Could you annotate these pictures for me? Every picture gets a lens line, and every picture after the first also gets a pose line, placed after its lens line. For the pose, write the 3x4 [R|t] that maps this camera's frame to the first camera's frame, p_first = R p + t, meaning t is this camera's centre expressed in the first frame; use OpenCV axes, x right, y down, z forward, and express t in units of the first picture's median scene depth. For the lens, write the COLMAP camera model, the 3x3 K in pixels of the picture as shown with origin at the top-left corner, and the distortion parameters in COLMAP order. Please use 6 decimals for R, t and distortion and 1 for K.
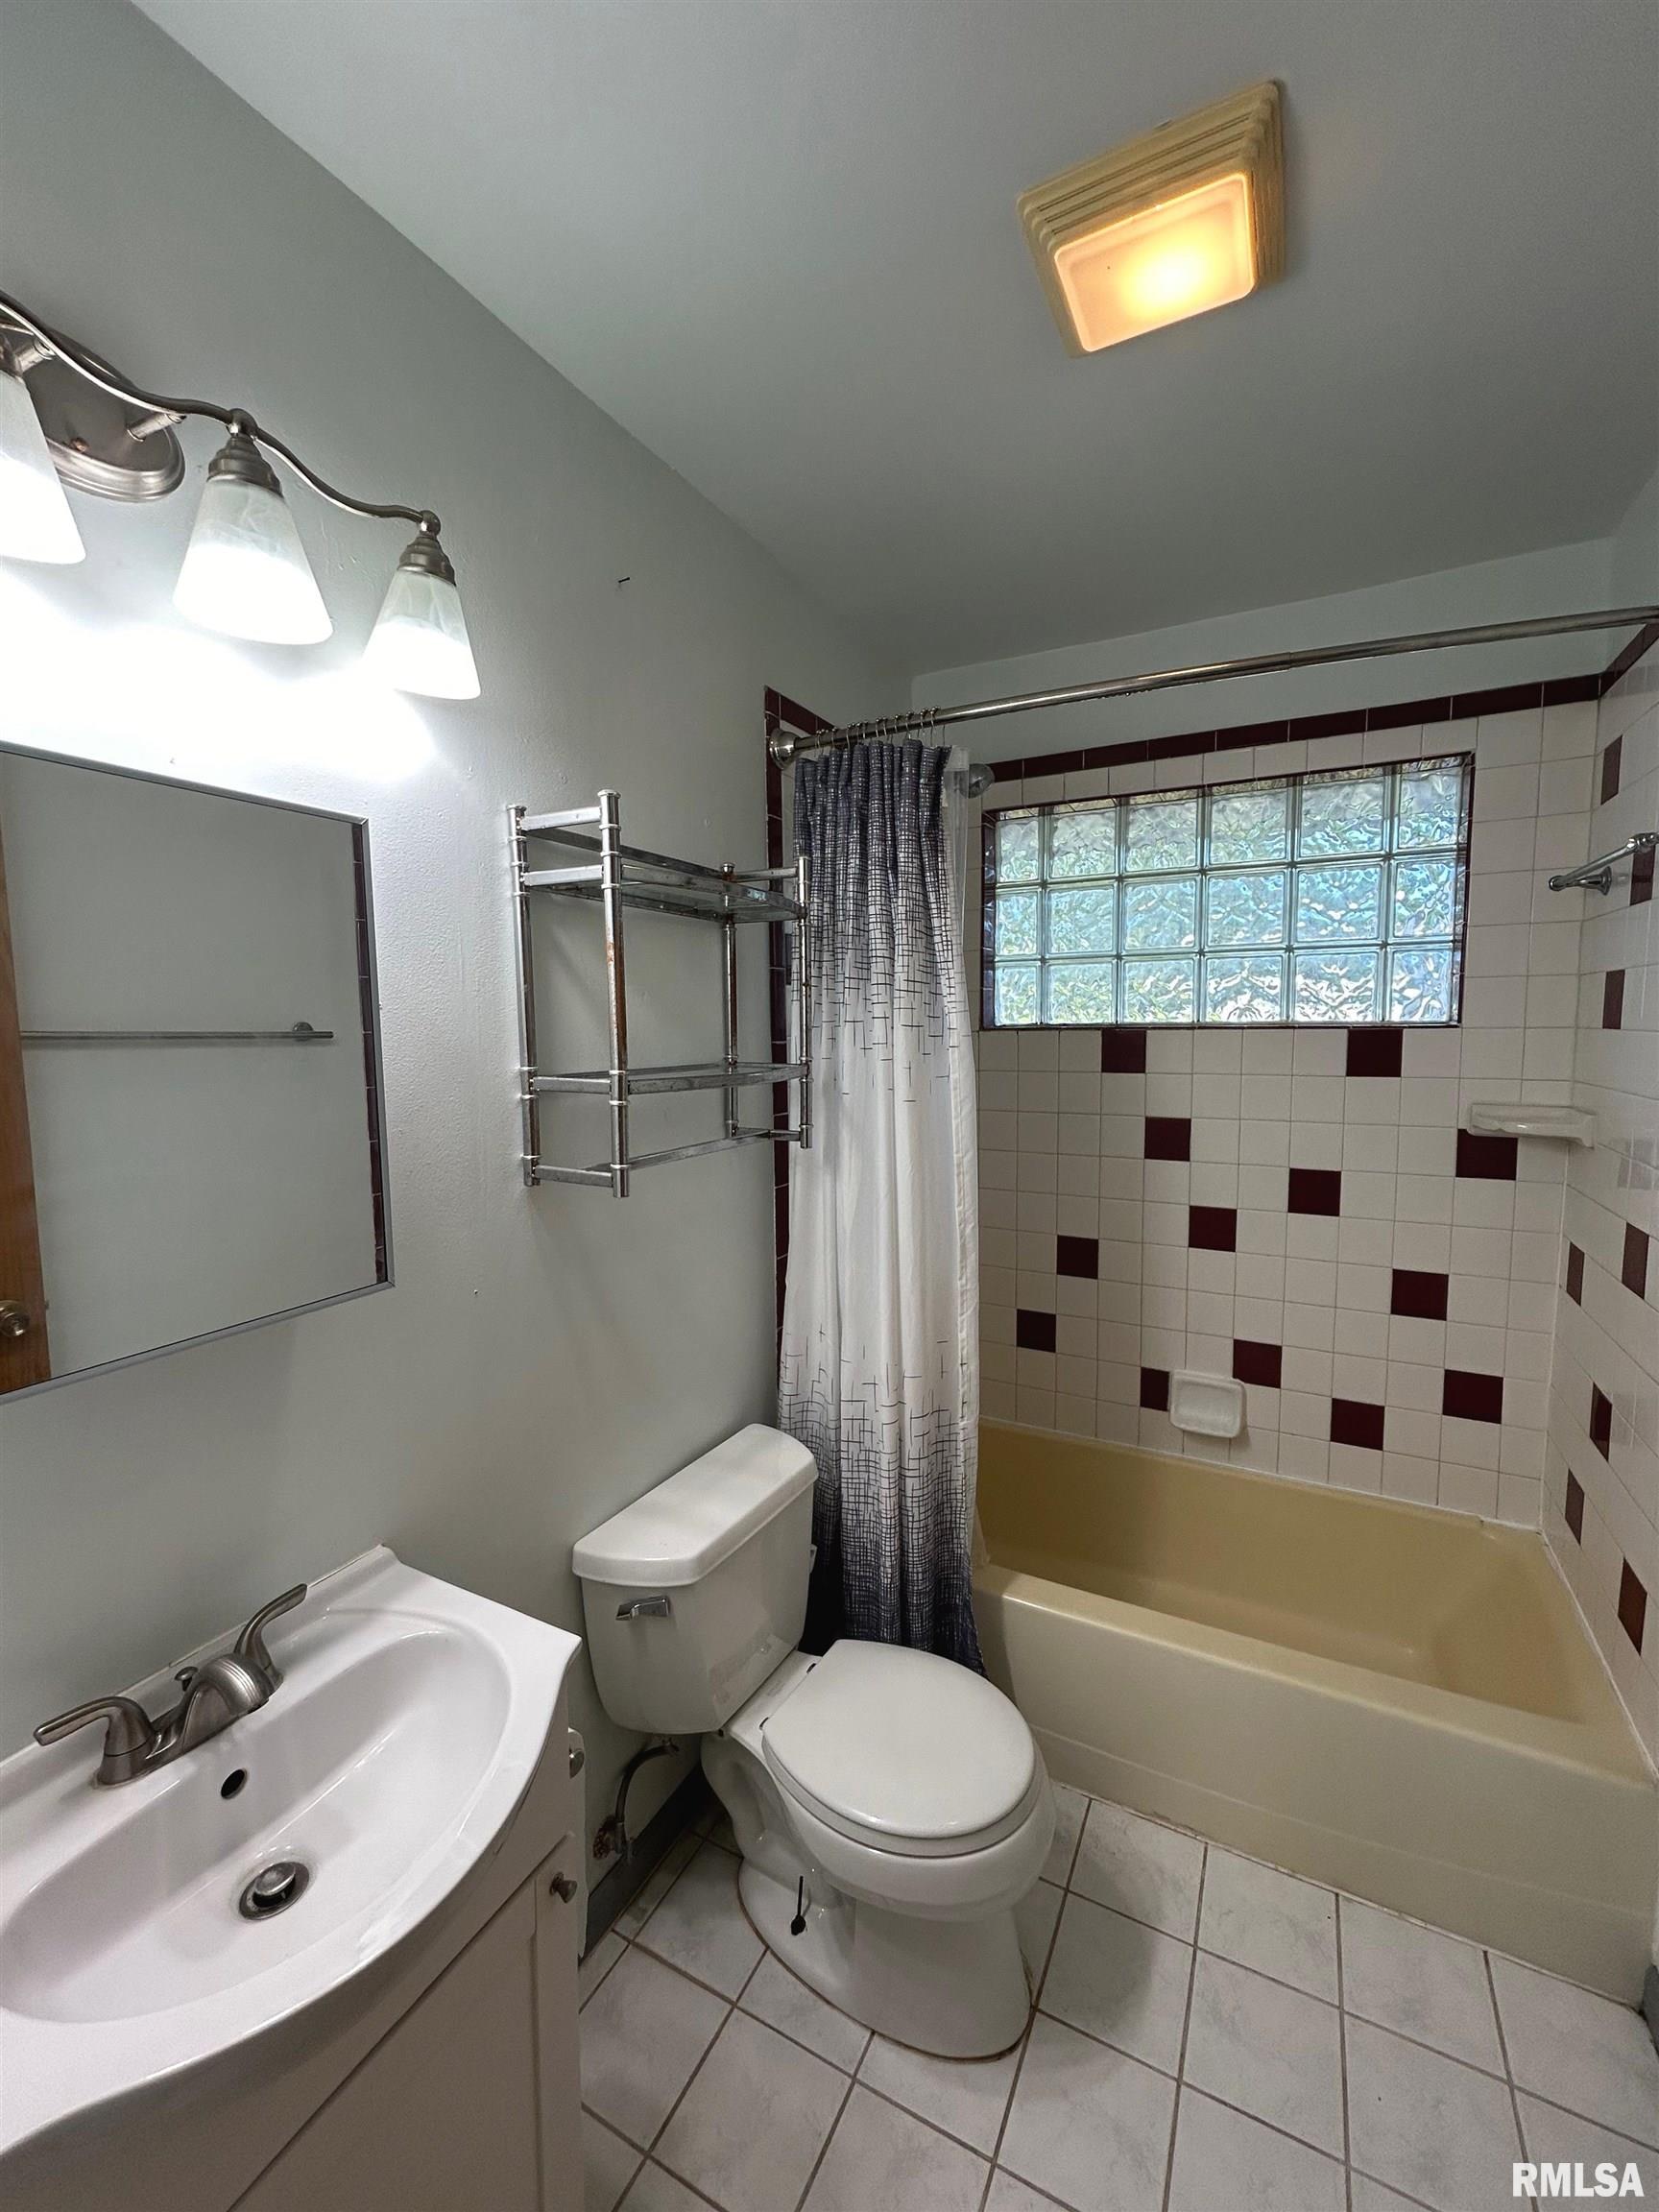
lens RADIAL K [[891.2, 0, 829.5], [0, 891.2, 1106.0], [0, 0, 1]] dist [0.000186, 0.000132]
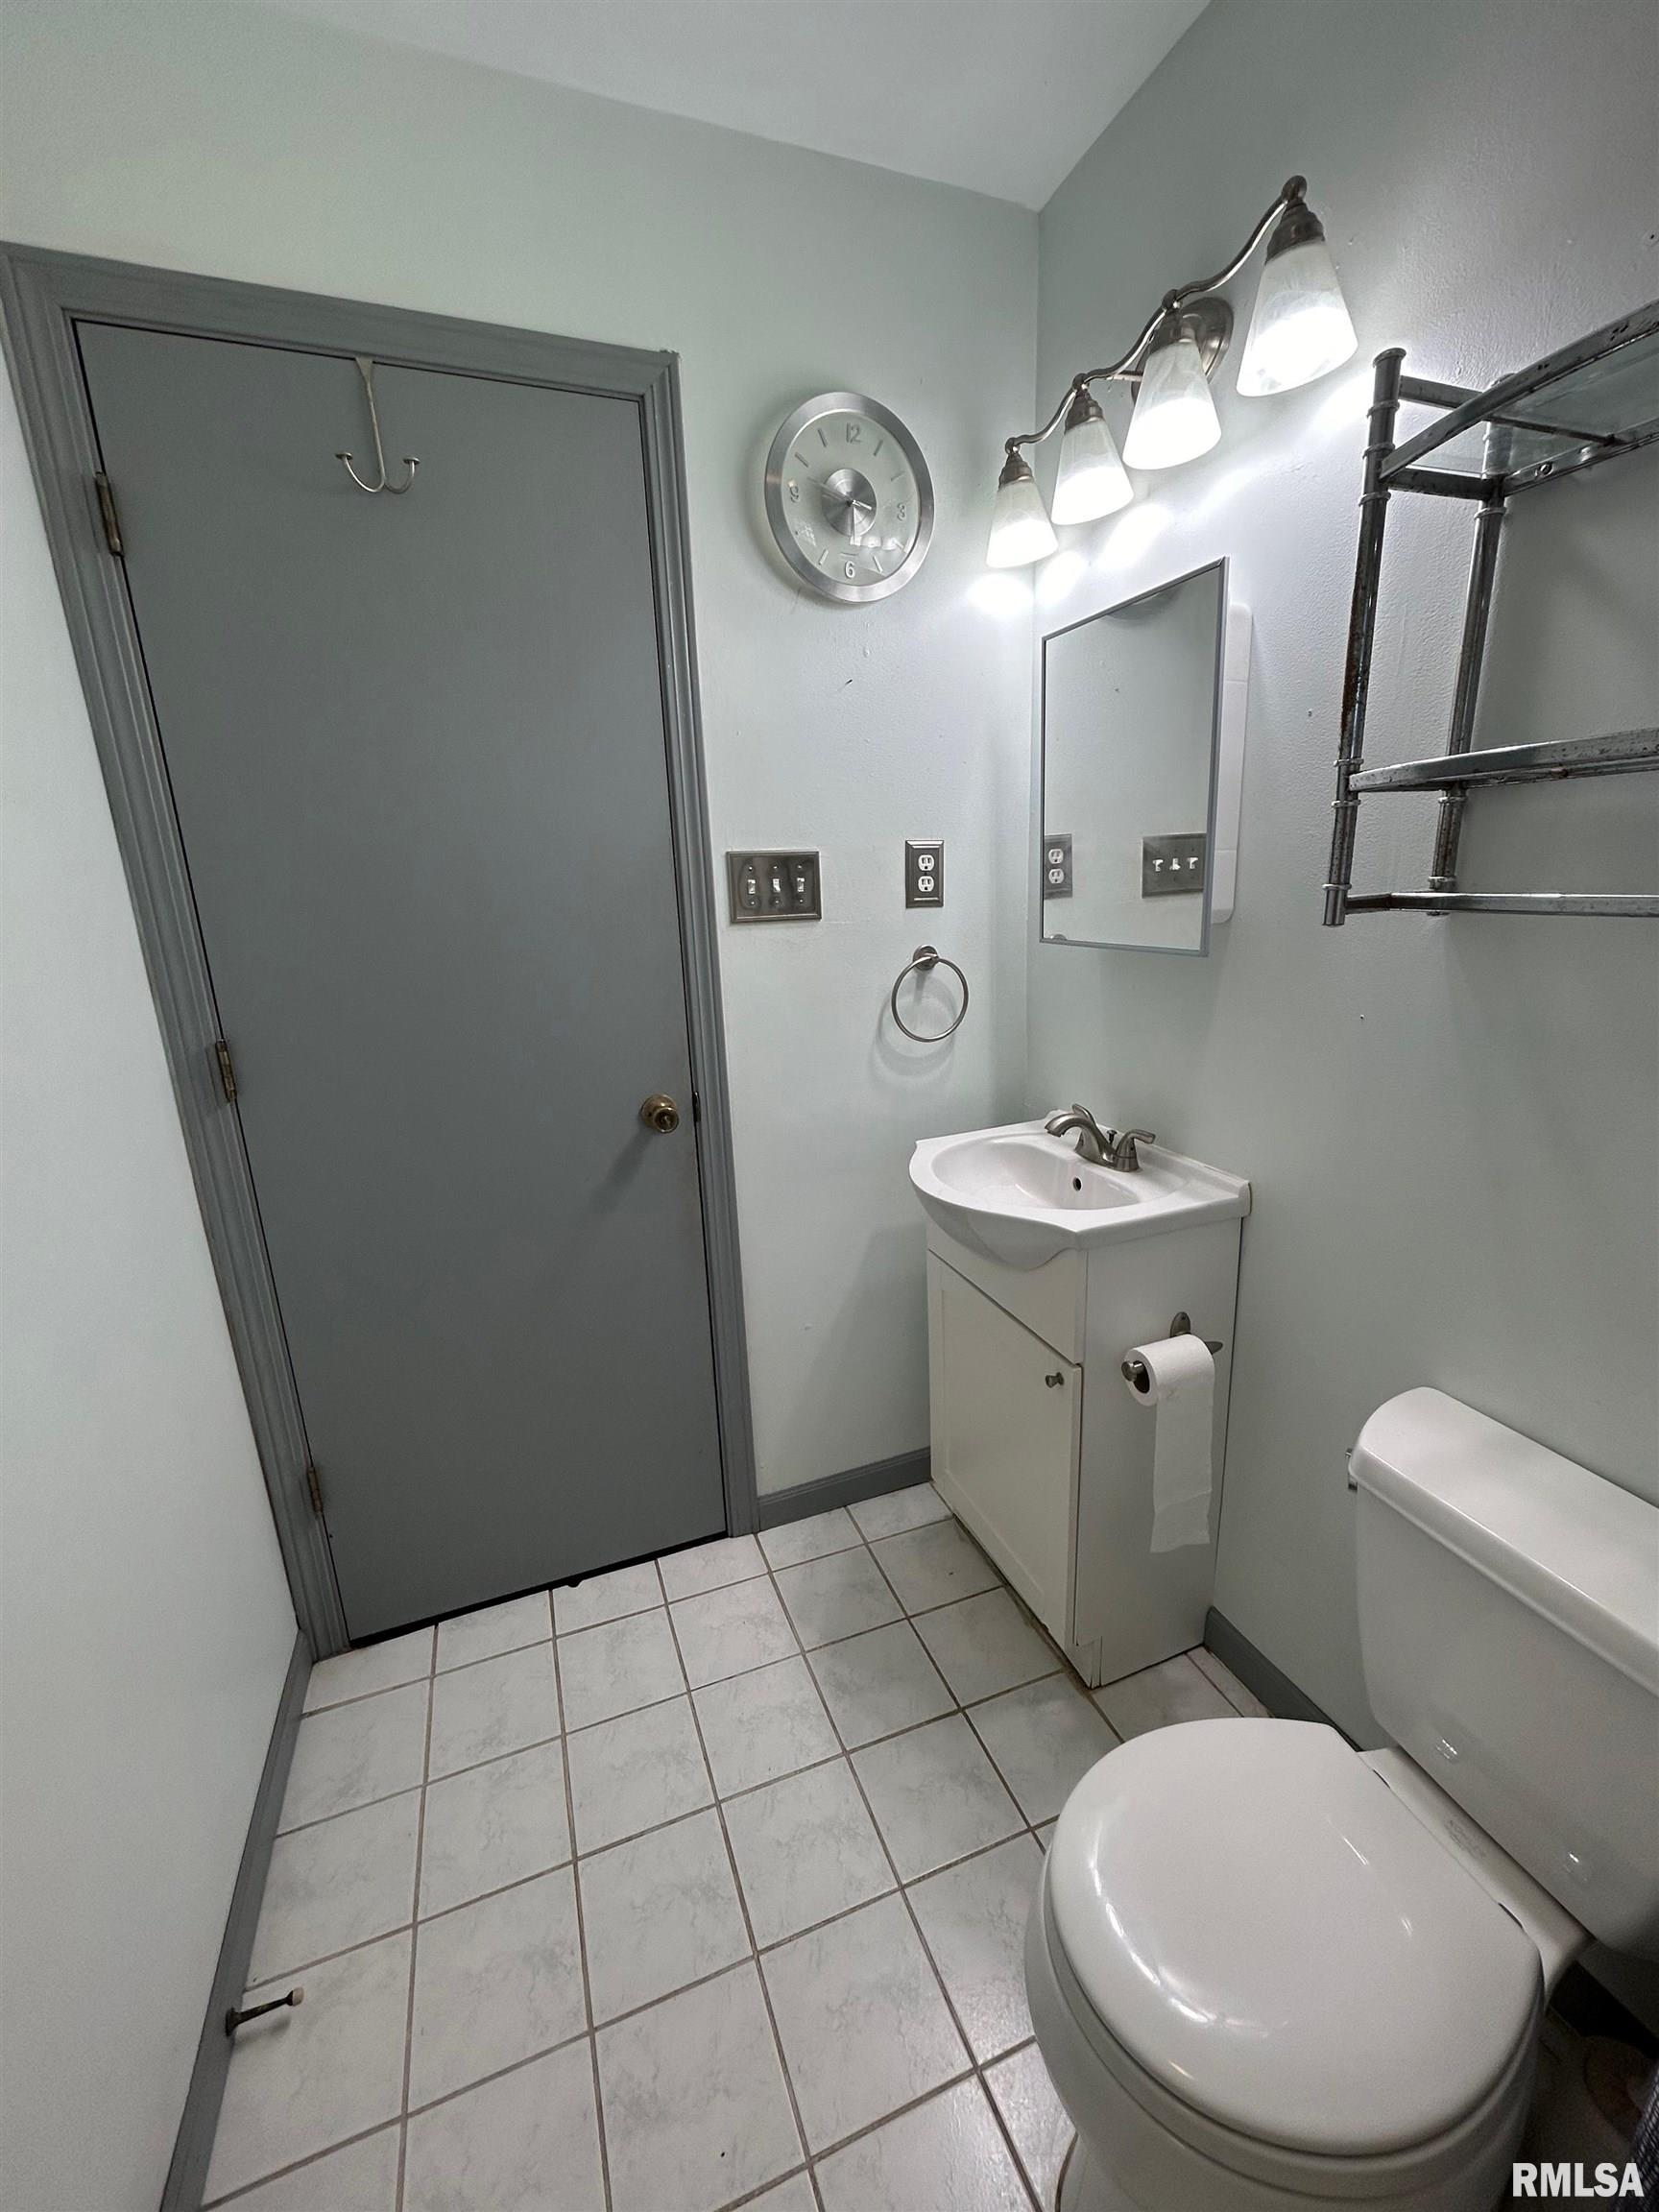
lens RADIAL K [[891.2, 0, 829.5], [0, 891.2, 1106.0], [0, 0, 1]] dist [0.000186, 0.000132]
pose [[-0.660161, 0.219716, -0.718270, 0.775797], [-0.030439, 0.947649, 0.317858, 0.015857], [0.750507, 0.231701, -0.618914, 1.351353]]
